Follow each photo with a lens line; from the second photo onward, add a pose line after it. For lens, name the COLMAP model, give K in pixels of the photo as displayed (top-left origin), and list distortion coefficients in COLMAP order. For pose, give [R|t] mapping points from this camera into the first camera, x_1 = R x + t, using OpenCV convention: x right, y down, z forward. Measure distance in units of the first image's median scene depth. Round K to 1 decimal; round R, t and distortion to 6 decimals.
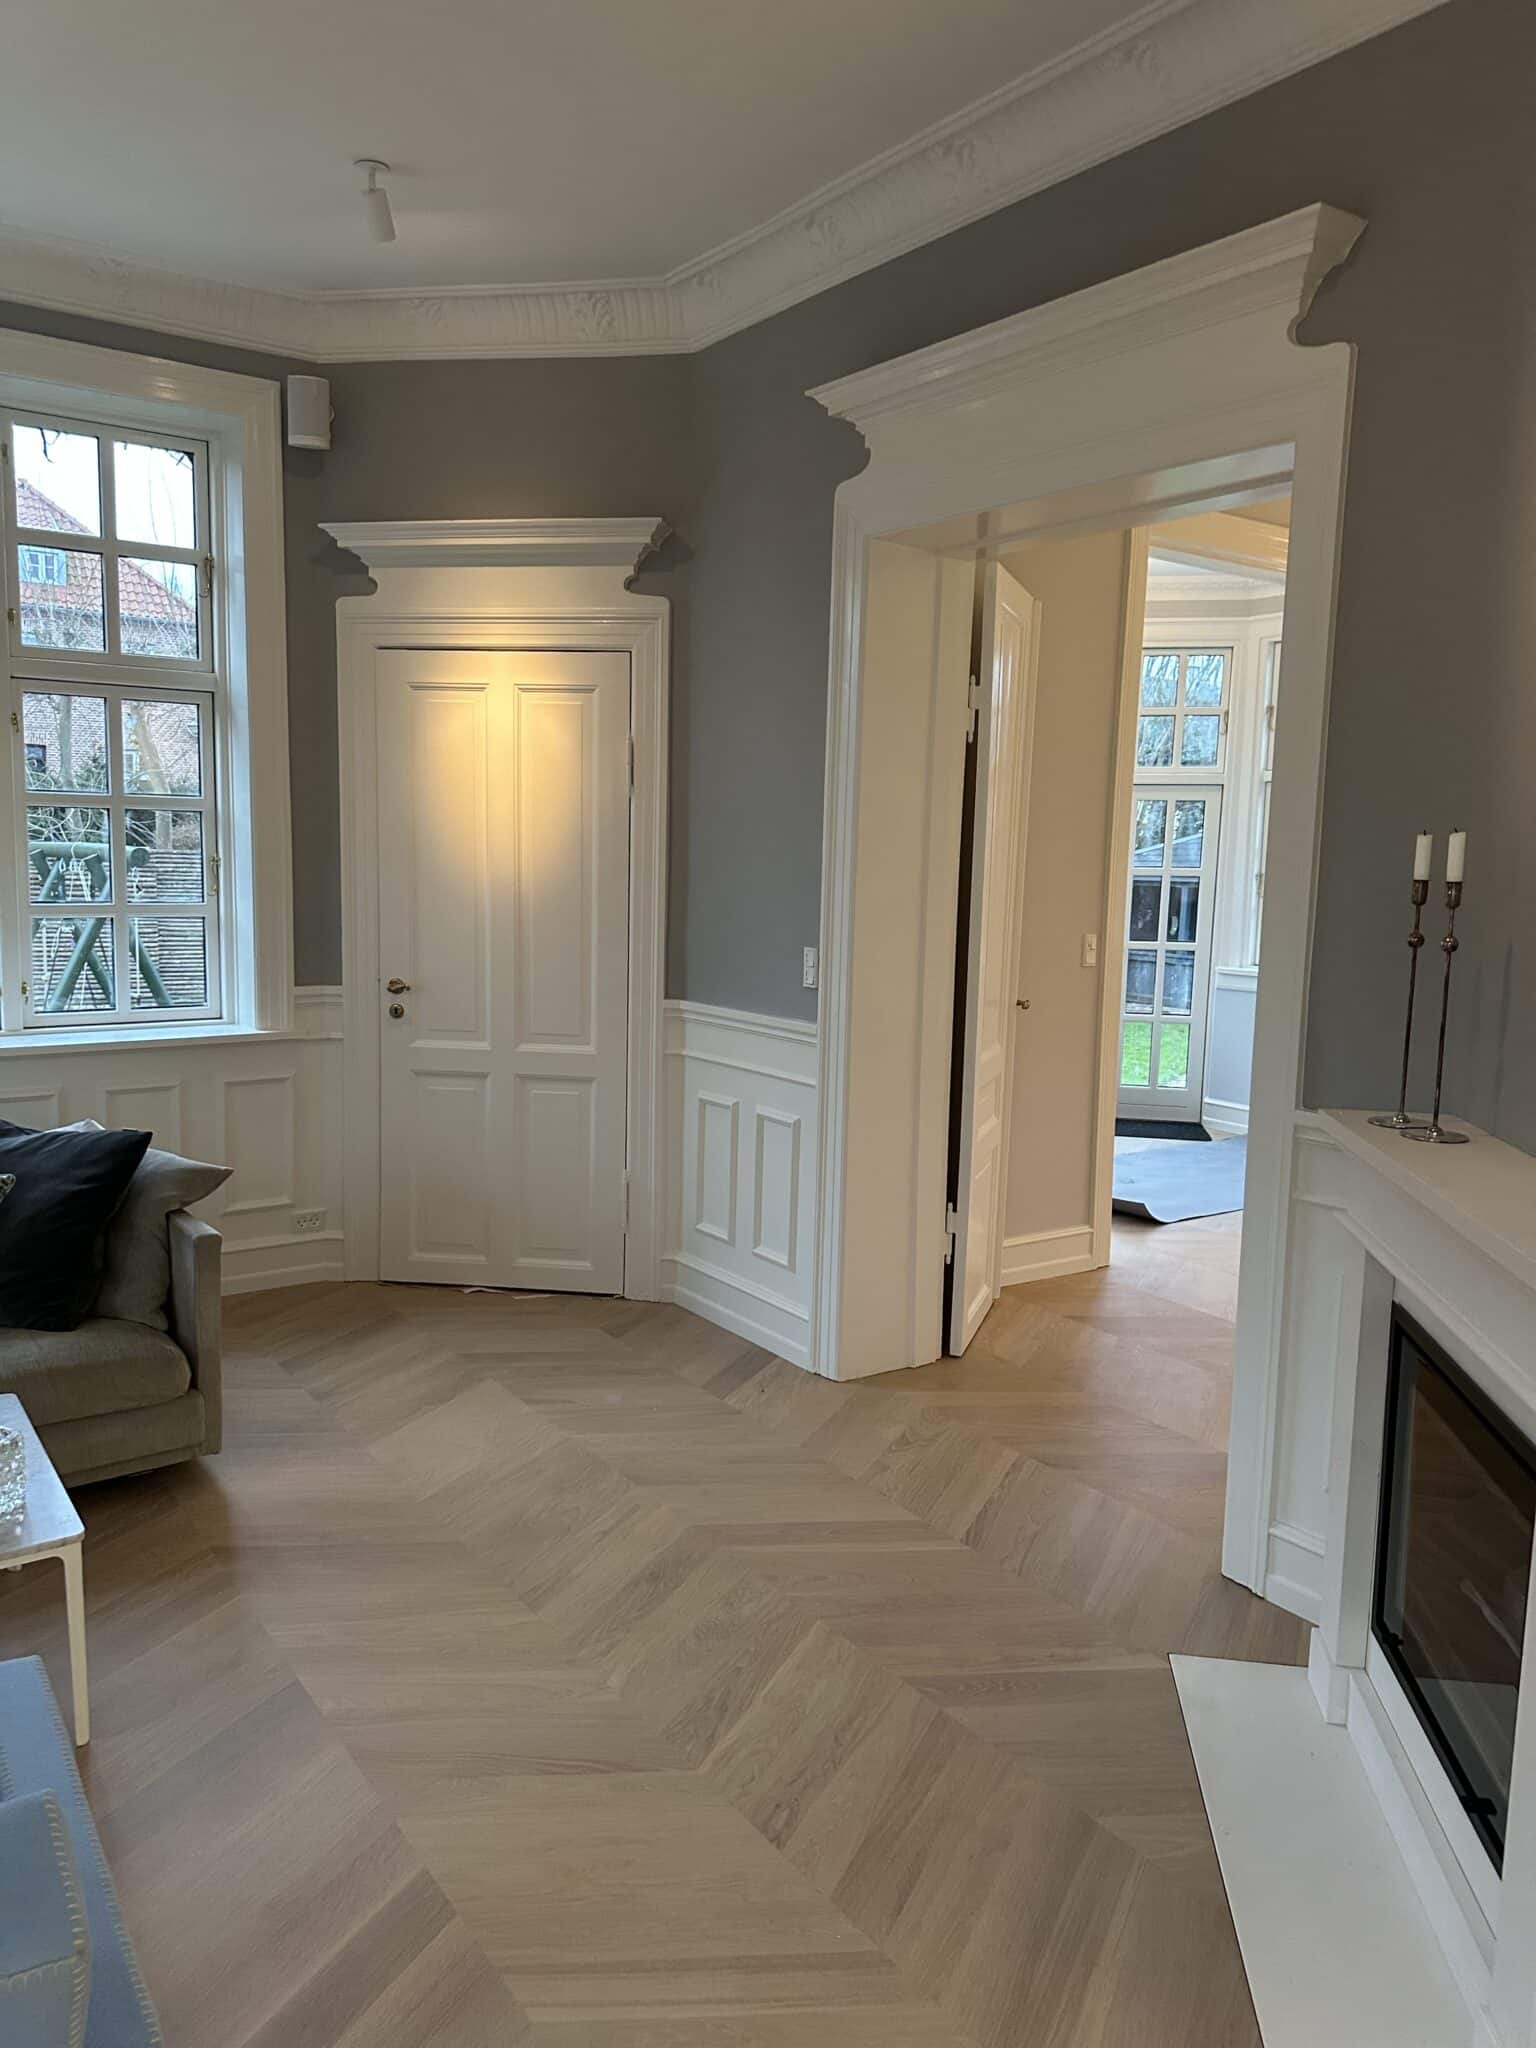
lens RADIAL K [[1425.9, 0, 769.9], [0, 1425.9, 1024.7], [0, 0, 1]] dist [0.095060, -0.178776]
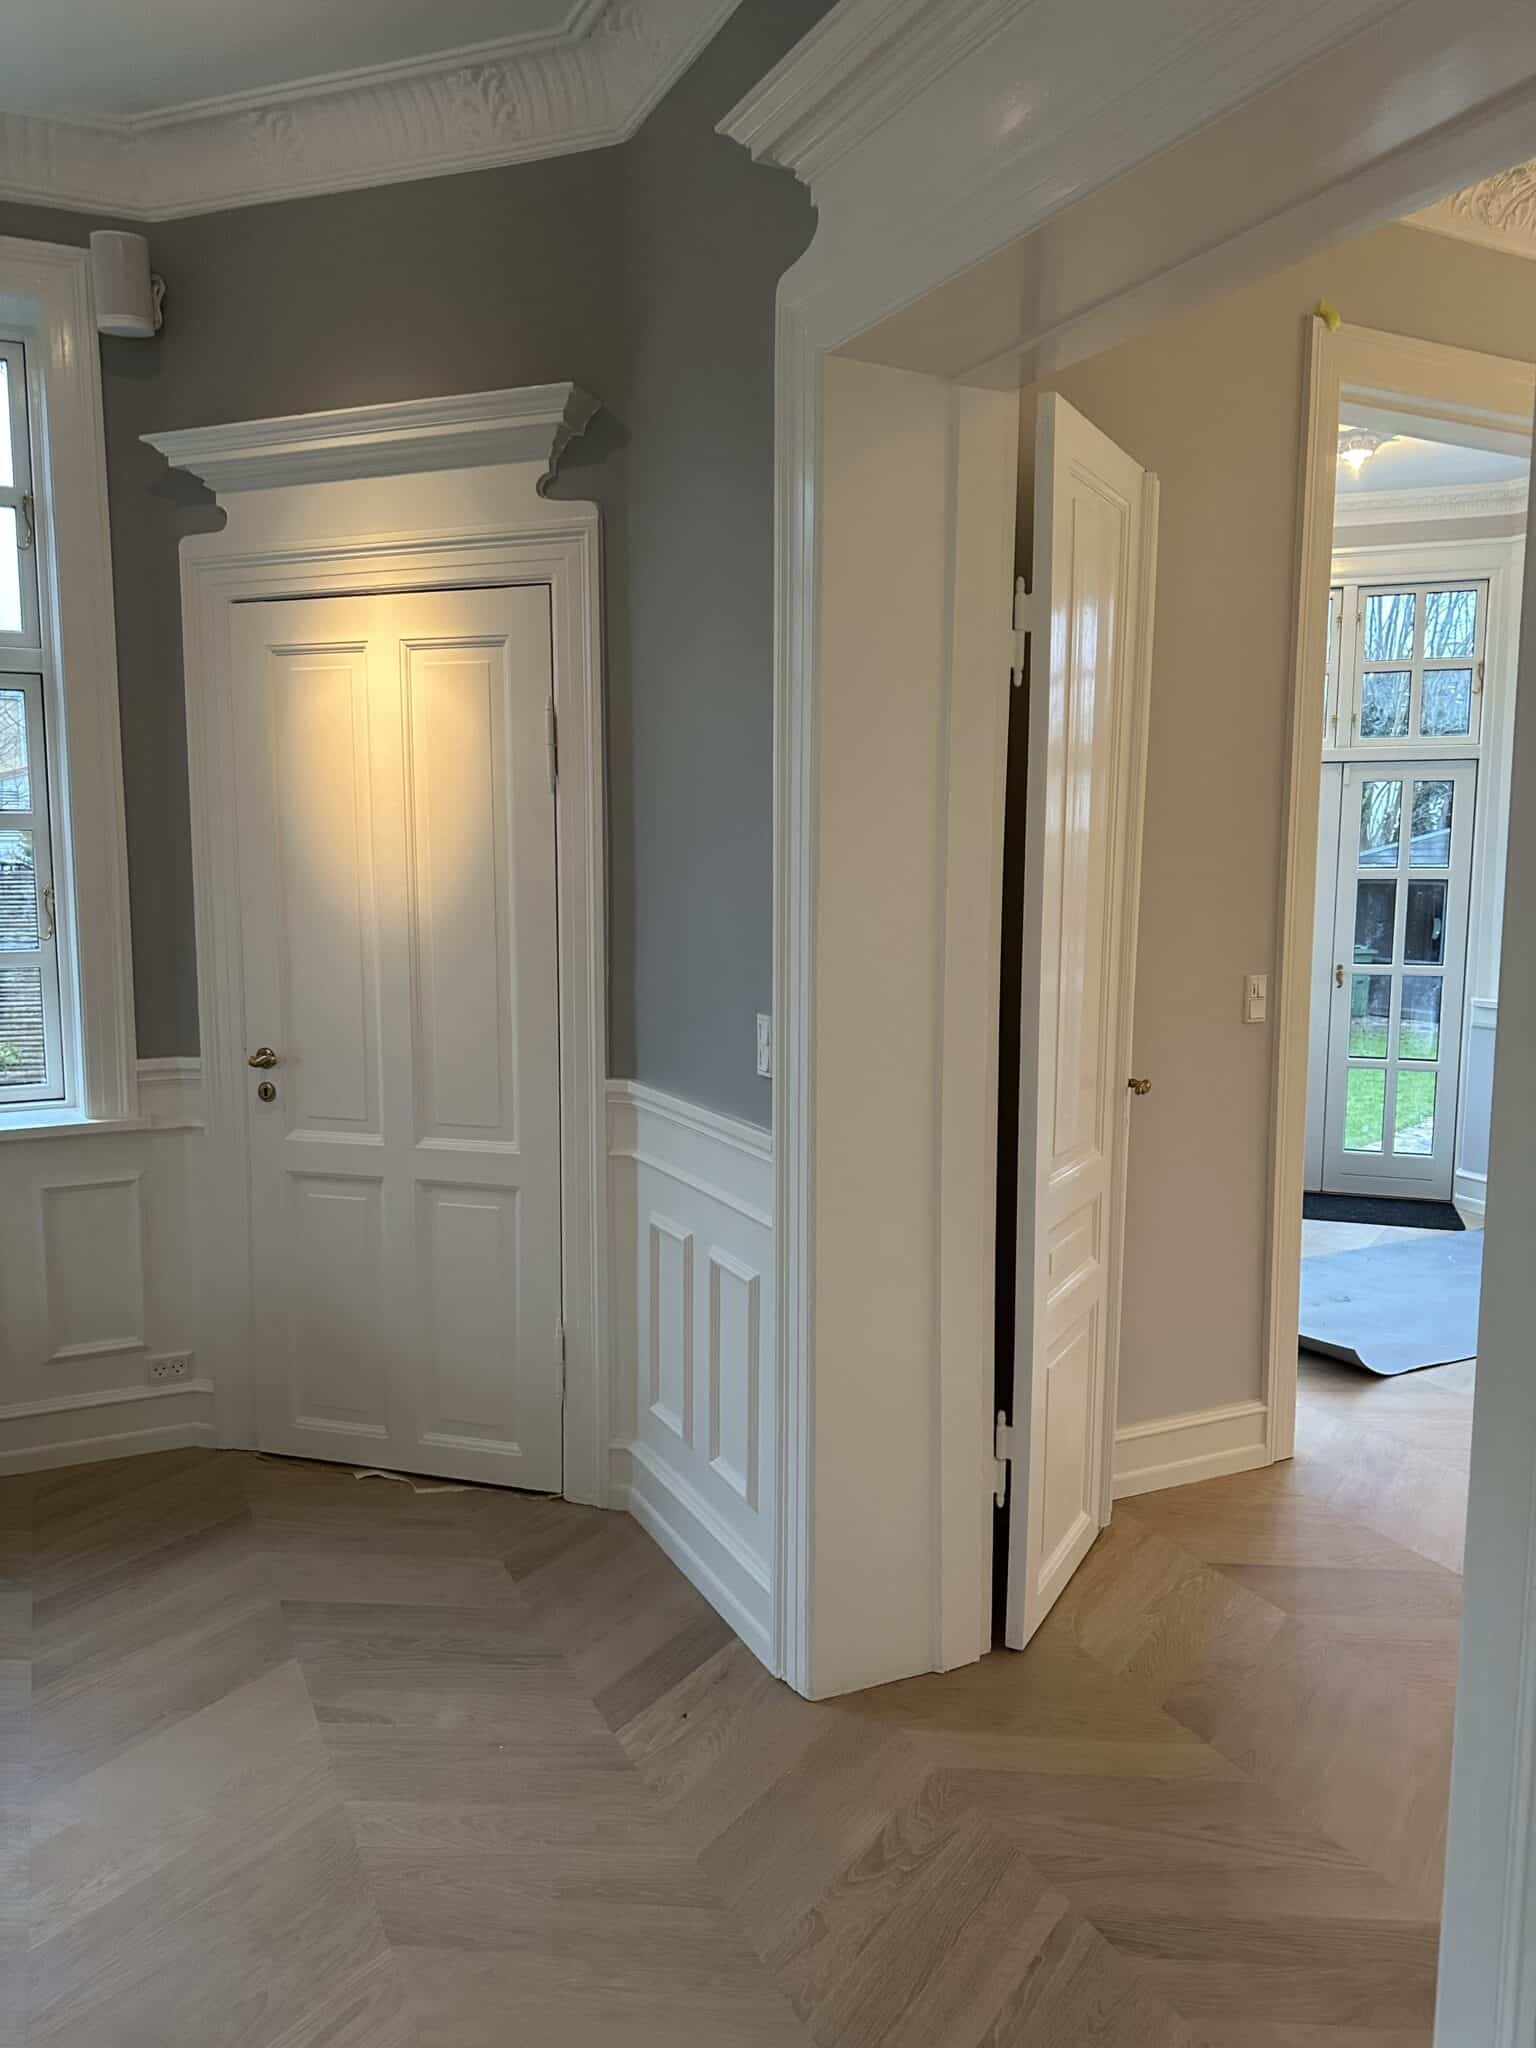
lens RADIAL K [[1442.8, 0, 757.7], [0, 1442.8, 1016.7], [0, 0, 1]] dist [0.007844, -0.003731]
pose [[0.985712, -0.004900, -0.168367, 0.117230], [0.003154, 0.999938, -0.010635, -0.040485], [0.168409, 0.009952, 0.985667, 0.319085]]
